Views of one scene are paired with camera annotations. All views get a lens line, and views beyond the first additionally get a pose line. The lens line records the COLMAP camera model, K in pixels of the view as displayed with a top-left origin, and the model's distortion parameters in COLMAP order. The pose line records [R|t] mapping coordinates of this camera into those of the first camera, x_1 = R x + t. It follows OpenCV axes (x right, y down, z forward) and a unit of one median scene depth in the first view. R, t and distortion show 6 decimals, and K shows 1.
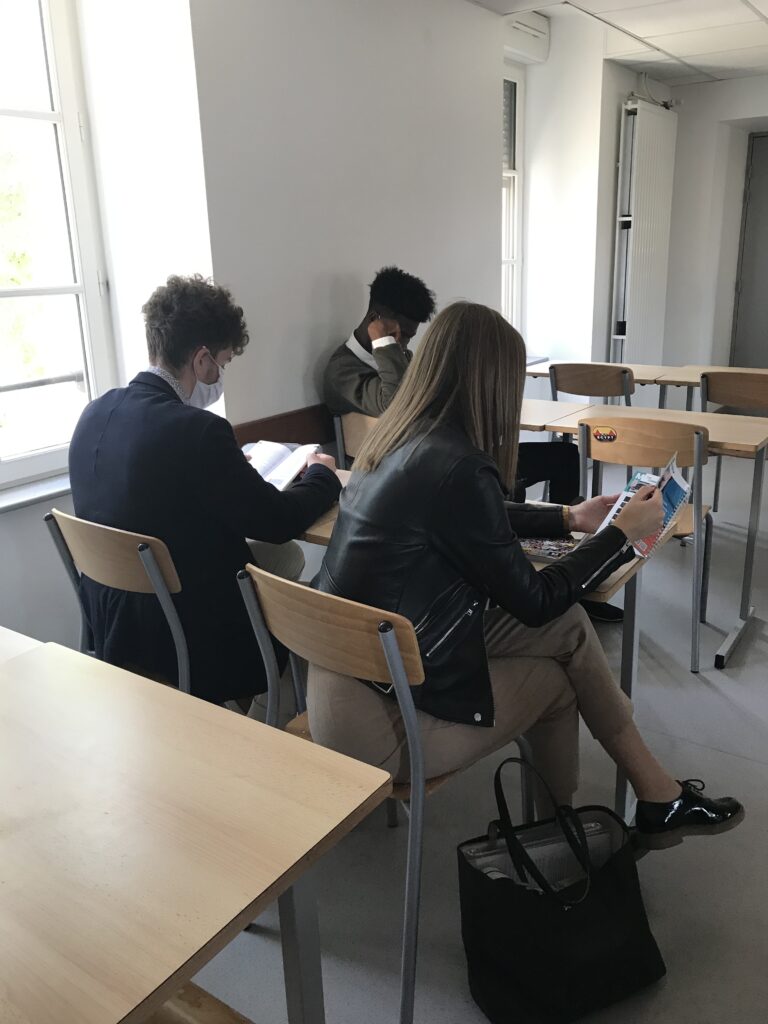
lens RADIAL K [[858.3, 0, 388.0], [0, 858.3, 510.6], [0, 0, 1]] dist [0.017136, -0.017902]
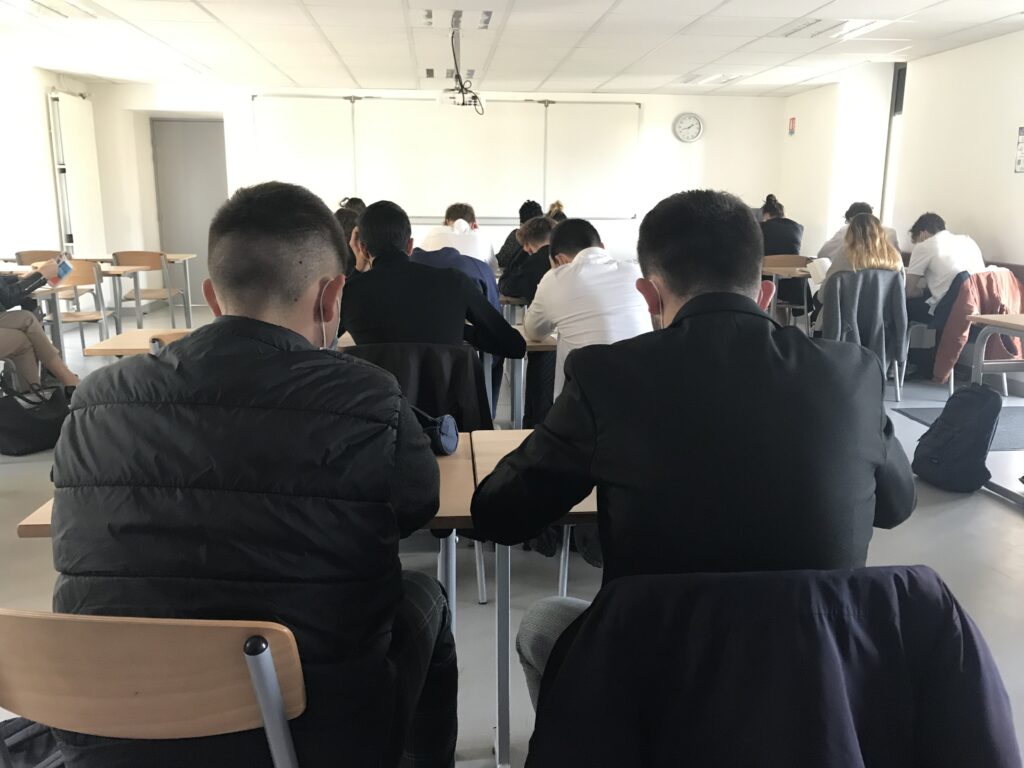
lens RADIAL K [[858.3, 0, 515.7], [0, 858.3, 382.5], [0, 0, 1]] dist [0.017136, -0.017902]
pose [[0.772249, -0.100378, 0.627341, -0.096465], [0.159387, 0.986471, -0.038363, 0.221247], [-0.615002, 0.129616, 0.777799, -0.621981]]
